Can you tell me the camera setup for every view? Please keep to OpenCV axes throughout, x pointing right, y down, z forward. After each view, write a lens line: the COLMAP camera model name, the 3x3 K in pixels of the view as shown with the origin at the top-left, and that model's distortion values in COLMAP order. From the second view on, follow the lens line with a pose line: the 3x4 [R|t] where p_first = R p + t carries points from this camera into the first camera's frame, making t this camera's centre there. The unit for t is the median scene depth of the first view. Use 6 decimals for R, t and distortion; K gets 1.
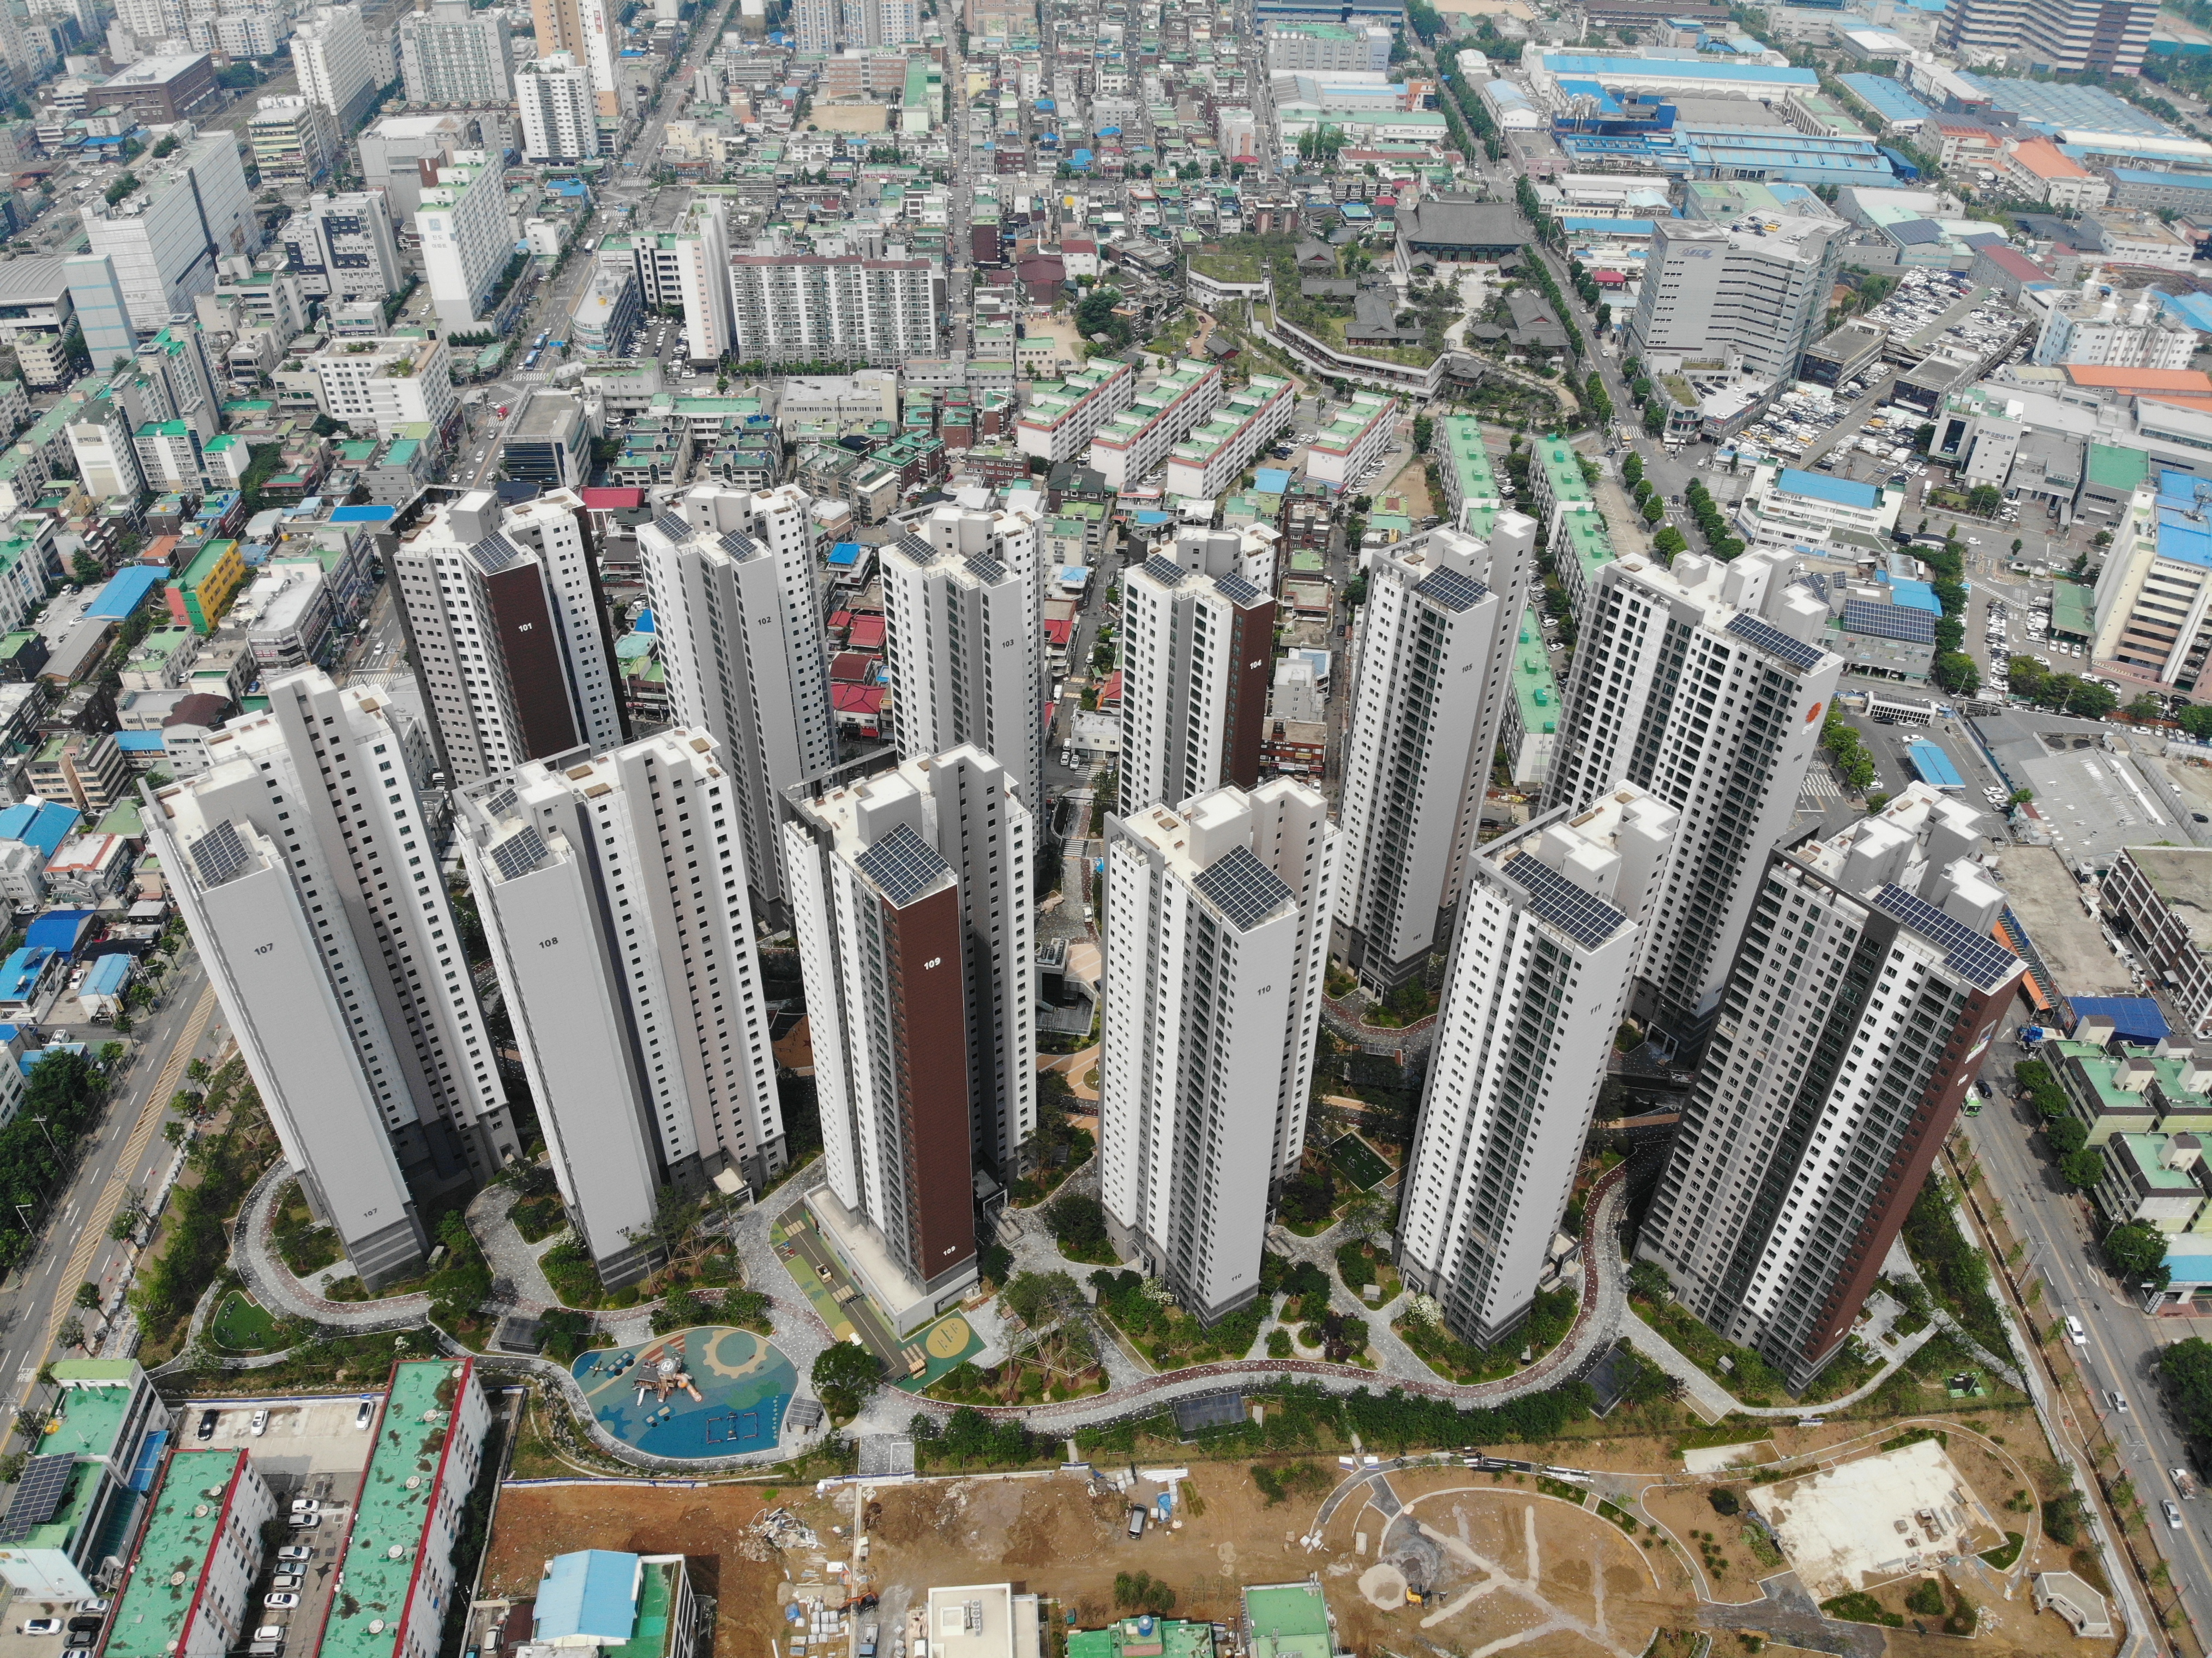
lens RADIAL K [[1638.1, 0, 1104.4], [0, 1638.1, 817.9], [0, 0, 1]] dist [-0.030270, -0.069123]
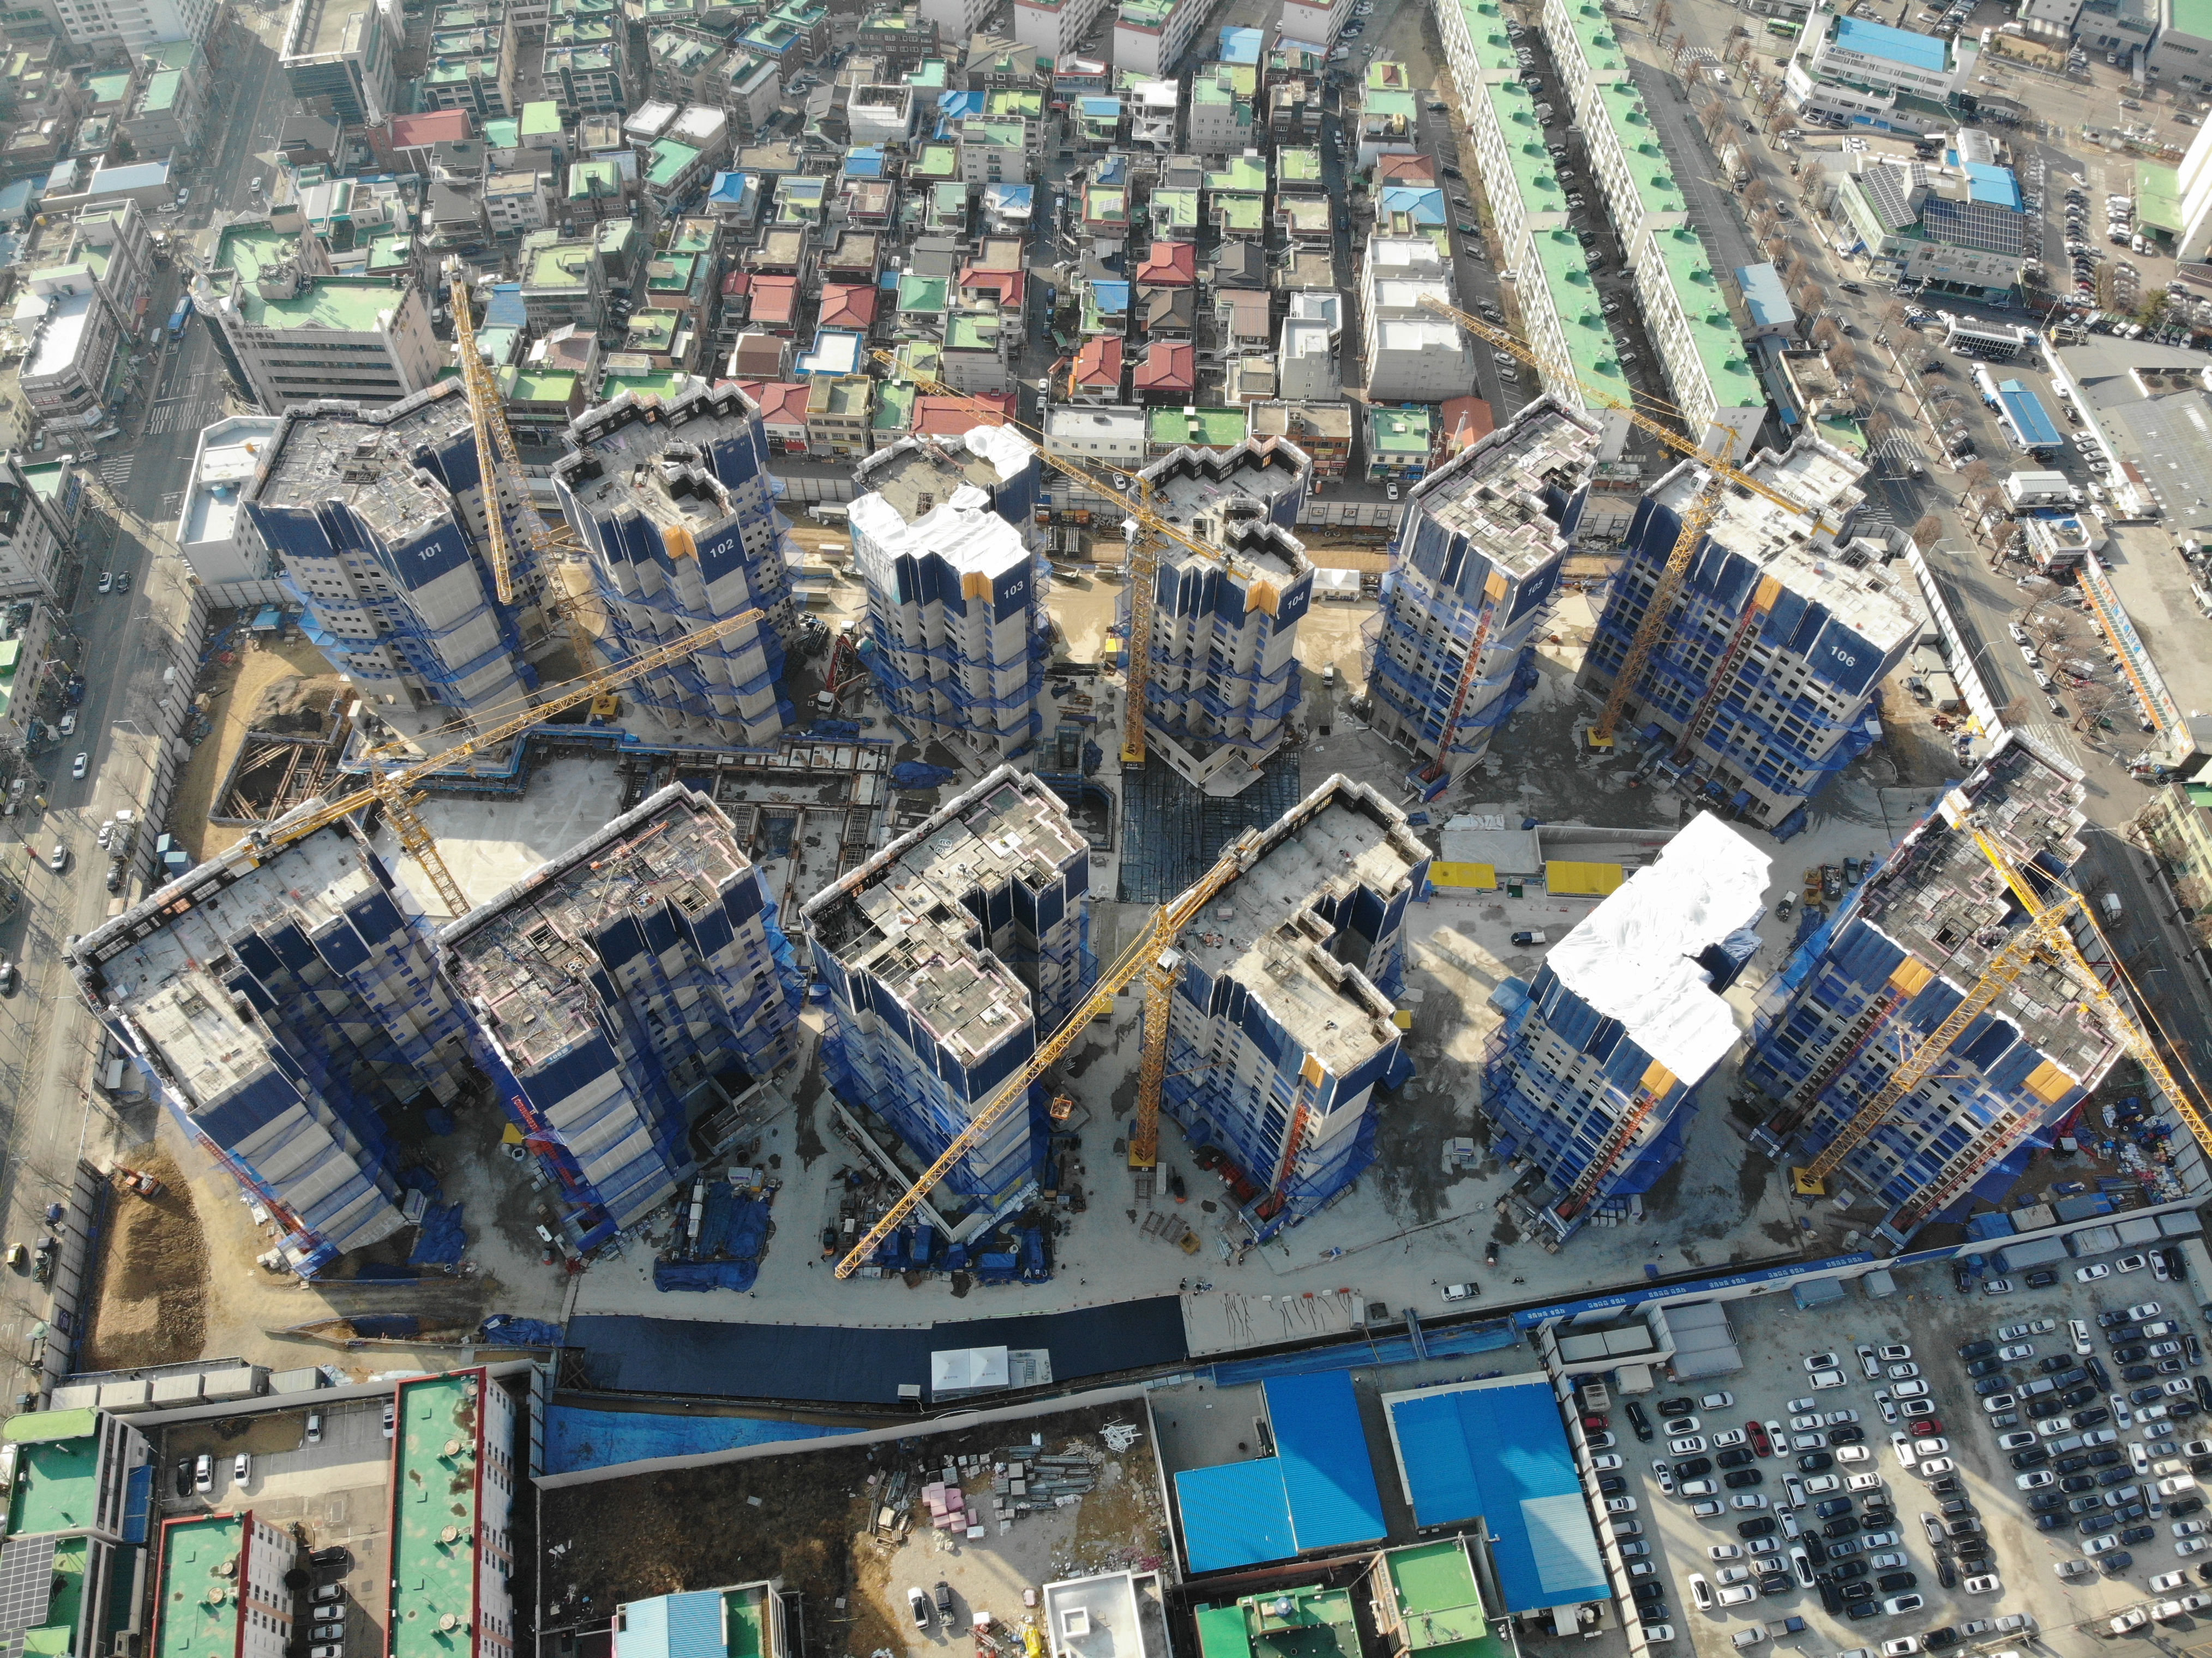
lens RADIAL K [[1638.1, 0, 1104.2], [0, 1638.1, 837.1], [0, 0, 1]] dist [-0.030270, -0.069123]
pose [[0.995596, -0.077145, 0.053258, -0.046710], [0.056416, 0.946804, 0.316826, -0.111228], [-0.074866, -0.312426, 0.946987, 0.134160]]
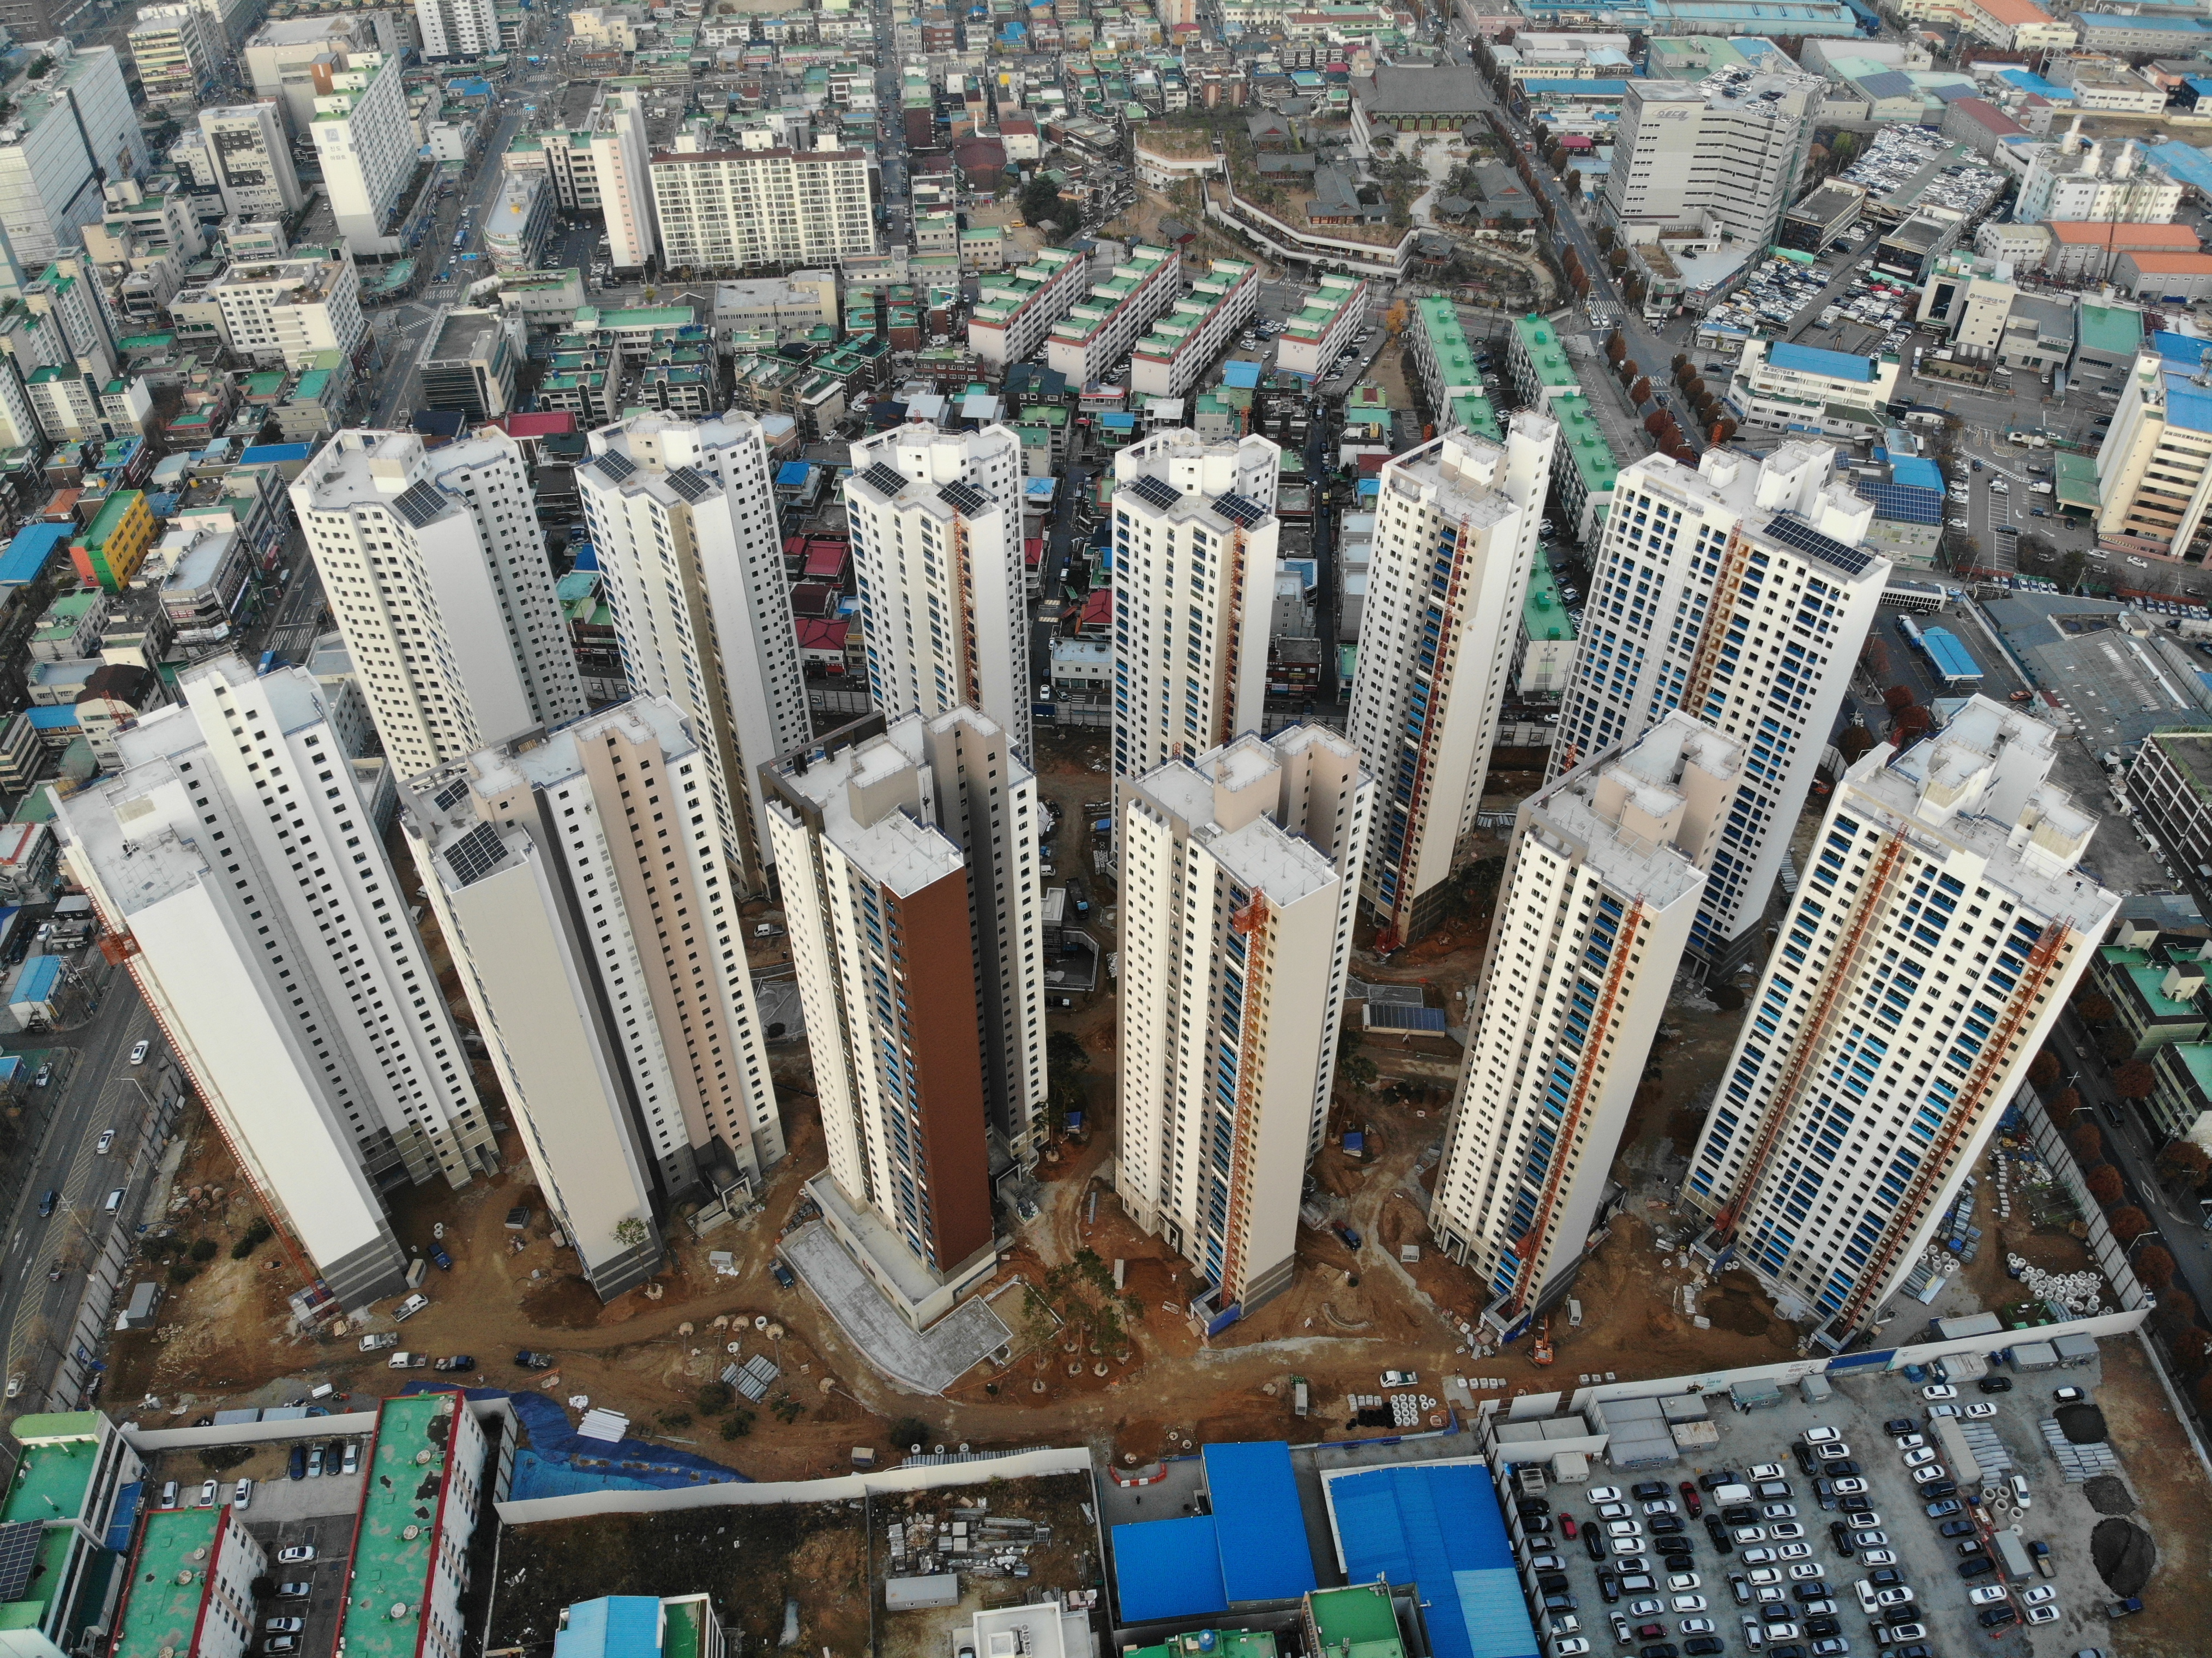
lens RADIAL K [[1638.1, 0, 1104.0], [0, 1638.1, 821.7], [0, 0, 1]] dist [-0.030270, -0.069123]
pose [[0.998449, -0.048035, 0.028155, -0.019118], [0.045926, 0.996396, 0.071319, -0.023238], [-0.031479, -0.069916, 0.997056, 0.048321]]
